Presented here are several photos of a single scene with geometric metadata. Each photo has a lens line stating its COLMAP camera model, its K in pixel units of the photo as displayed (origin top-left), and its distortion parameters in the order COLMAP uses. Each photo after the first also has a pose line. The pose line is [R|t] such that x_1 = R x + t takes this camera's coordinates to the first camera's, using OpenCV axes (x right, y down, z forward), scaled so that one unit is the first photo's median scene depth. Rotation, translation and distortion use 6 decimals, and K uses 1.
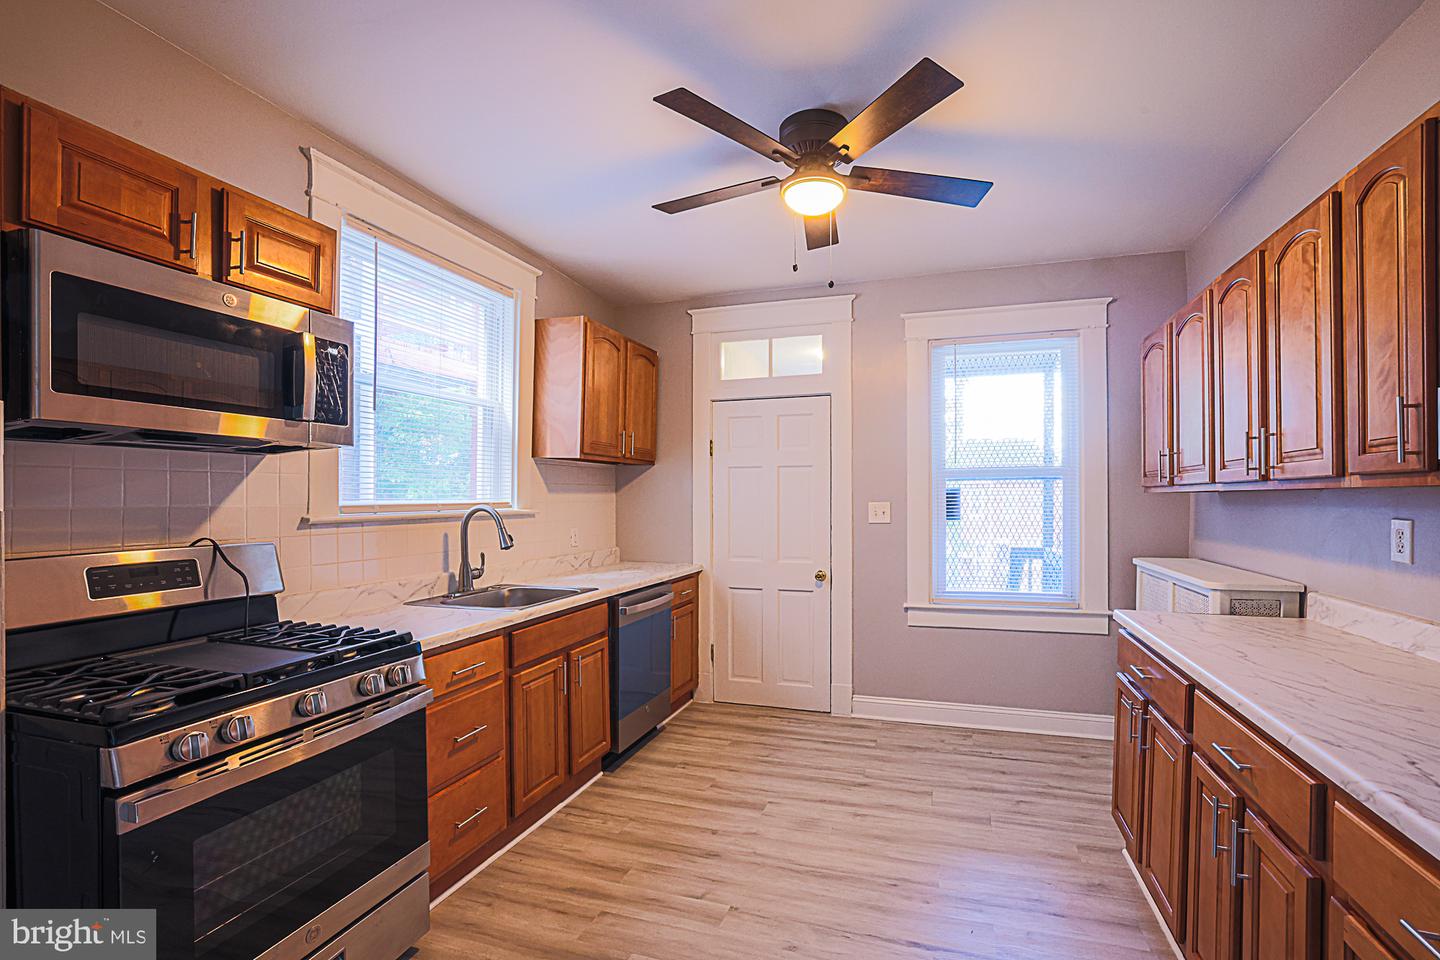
lens RADIAL K [[644.0, 0, 730.1], [0, 644.0, 505.9], [0, 0, 1]] dist [-0.051014, 0.020882]
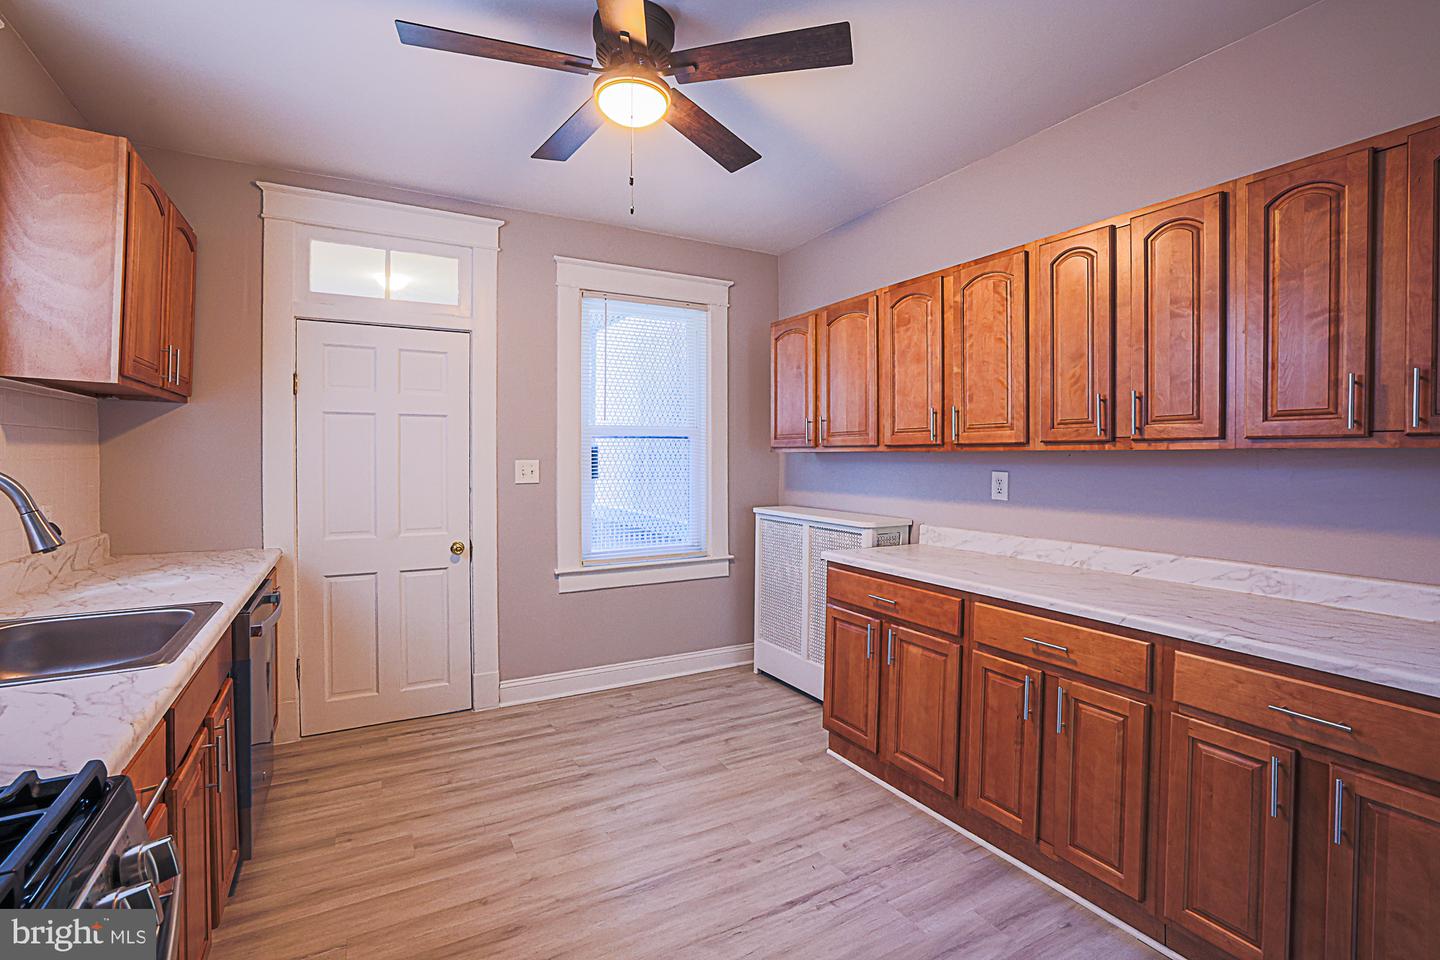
lens RADIAL K [[654.2, 0, 705.0], [0, 654.2, 467.2], [0, 0, 1]] dist [-0.050113, 0.020993]
pose [[0.683169, -0.006496, 0.730231, -0.327172], [0.003188, 0.999977, 0.005913, -0.000594], [-0.730253, -0.001712, 0.683175, 0.249032]]
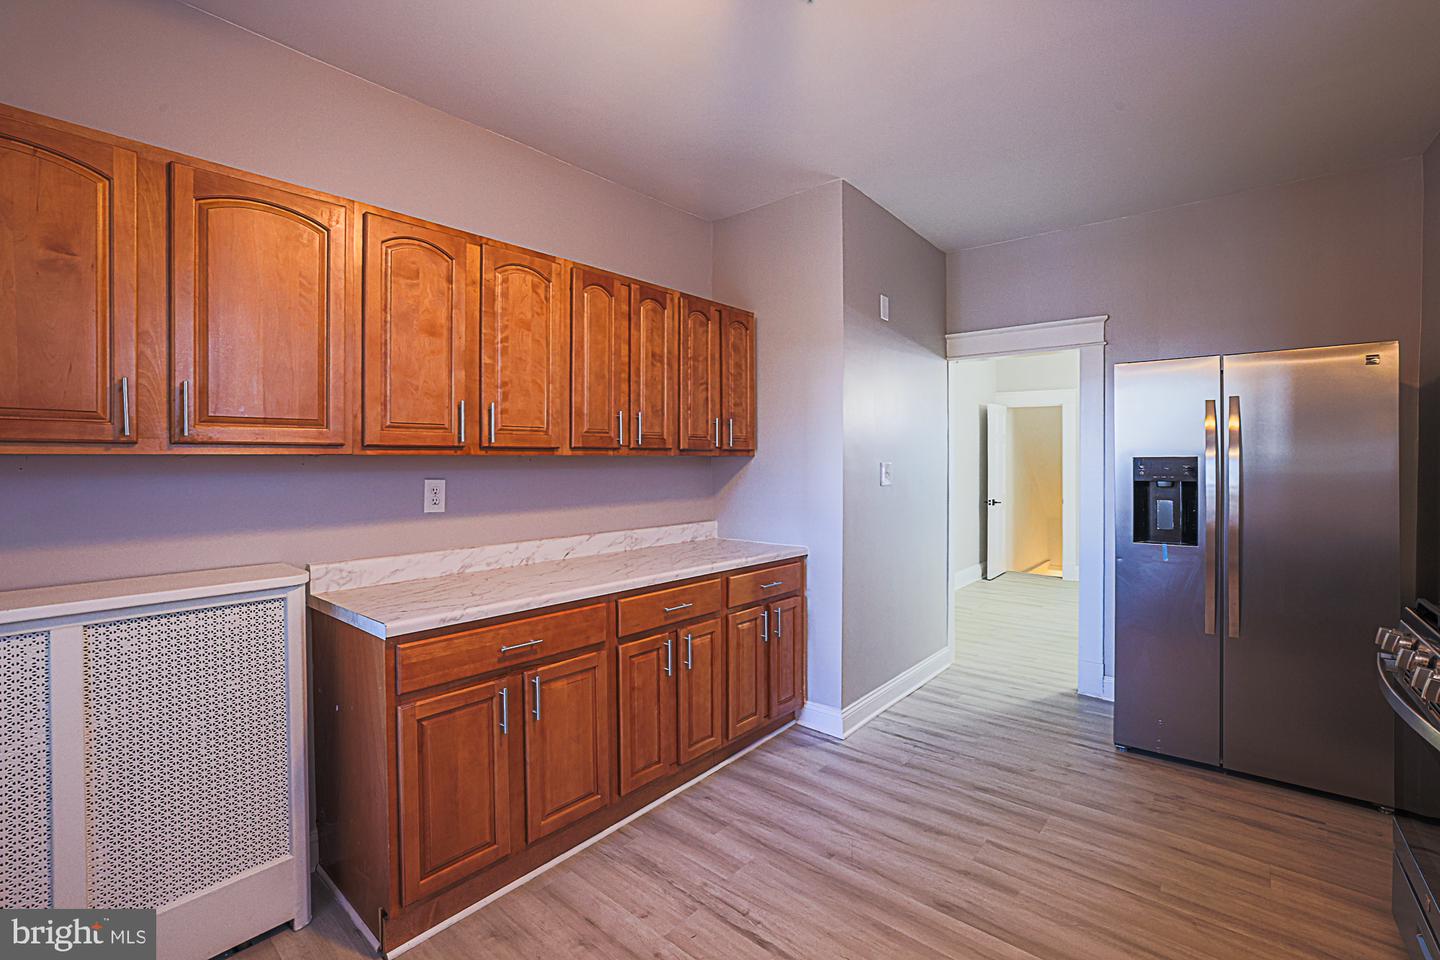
lens RADIAL K [[637.4, 0, 745.1], [0, 637.4, 464.9], [0, 0, 1]] dist [-0.047651, 0.019034]
pose [[-0.933837, 0.004589, 0.357670, -0.007721], [0.011104, 0.999808, 0.016165, -0.013042], [-0.357527, 0.019067, -0.933708, 1.130777]]
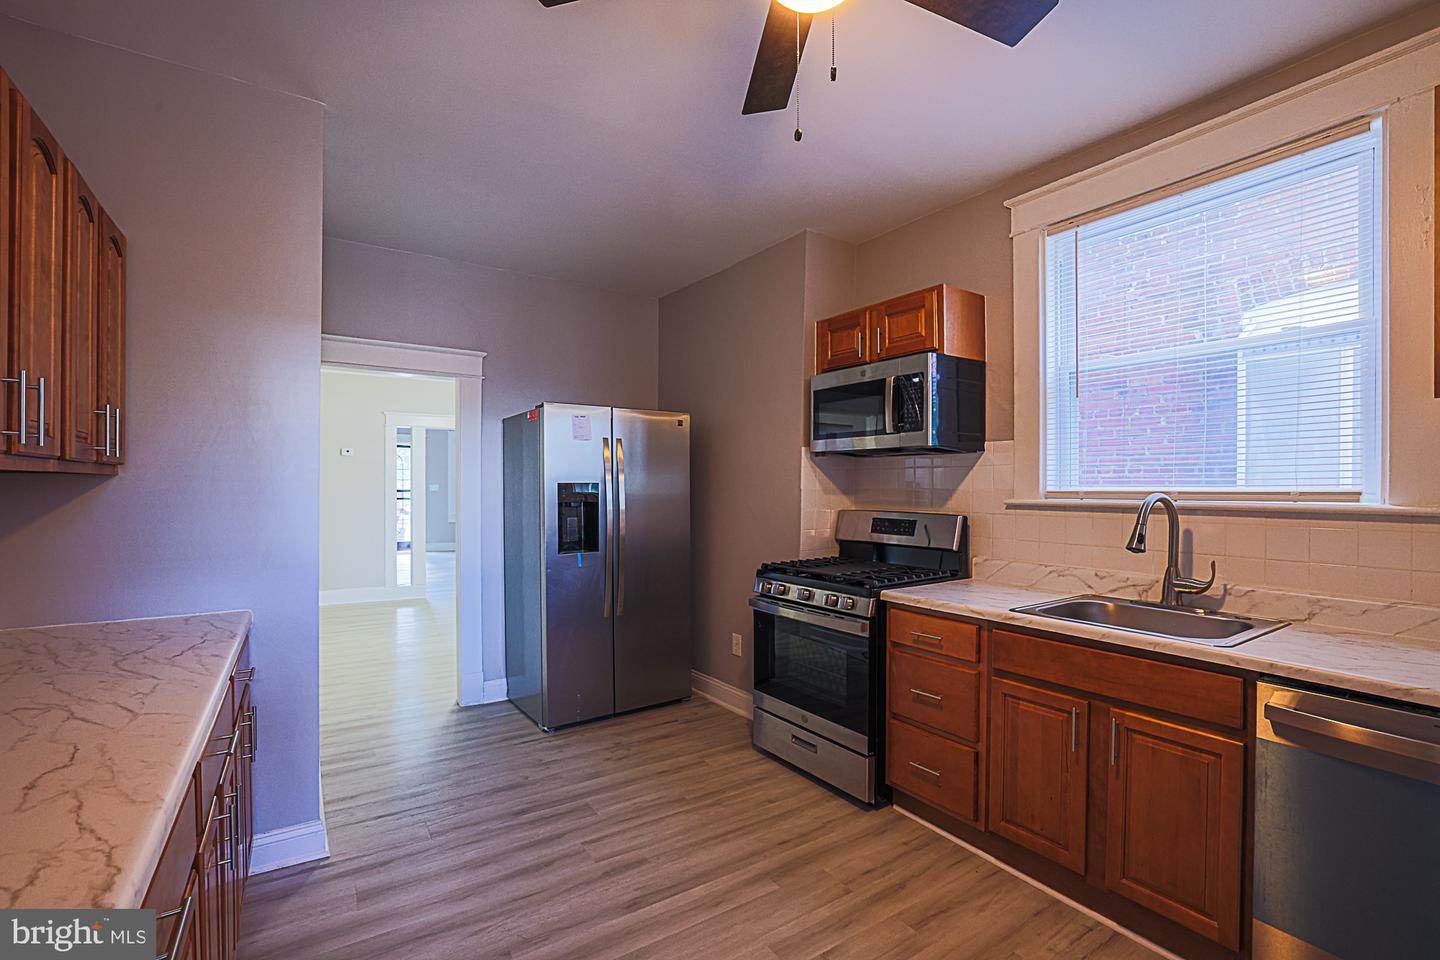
lens RADIAL K [[626.8, 0, 706.0], [0, 626.8, 481.5], [0, 0, 1]] dist [-0.045952, 0.017074]
pose [[-0.617235, -0.003006, -0.786773, 0.481589], [-0.010312, 0.999938, 0.004270, -0.011771], [0.786711, 0.010748, -0.617228, 0.949845]]
